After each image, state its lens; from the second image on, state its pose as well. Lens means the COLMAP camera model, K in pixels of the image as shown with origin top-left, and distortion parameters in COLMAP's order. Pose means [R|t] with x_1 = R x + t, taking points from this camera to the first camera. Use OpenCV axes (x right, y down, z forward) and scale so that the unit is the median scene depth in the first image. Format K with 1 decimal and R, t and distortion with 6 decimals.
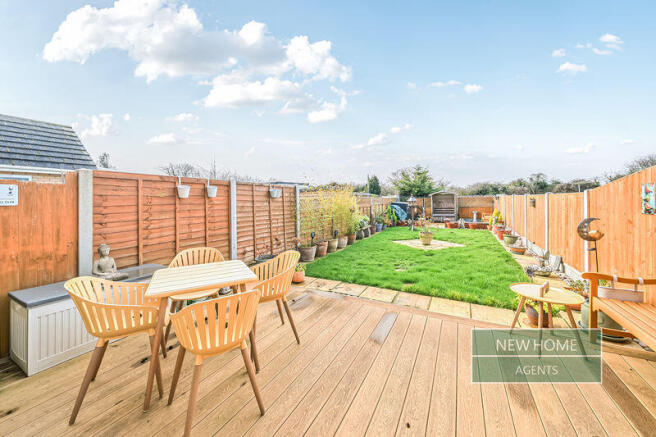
lens RADIAL K [[226.0, 0, 346.9], [0, 226.0, 221.5], [0, 0, 1]] dist [-0.004353, 0.000381]
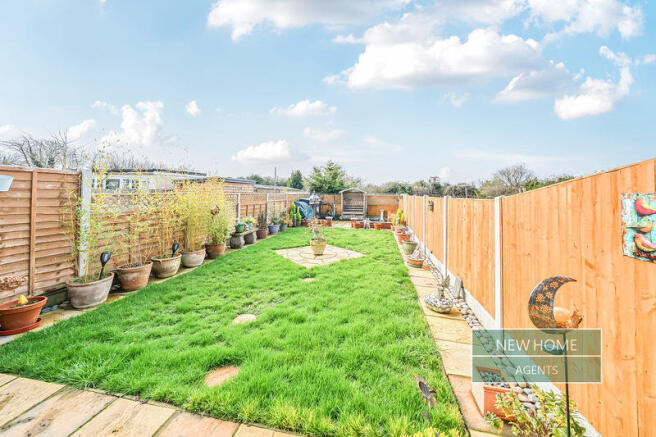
lens RADIAL K [[226.0, 0, 326.1], [0, 226.0, 215.2], [0, 0, 1]] dist [-0.004353, 0.000381]
pose [[0.967544, 0.008031, 0.252576, 0.147419], [-0.007174, 0.999965, -0.004313, -0.029721], [-0.252601, 0.002361, 0.967568, 0.179195]]
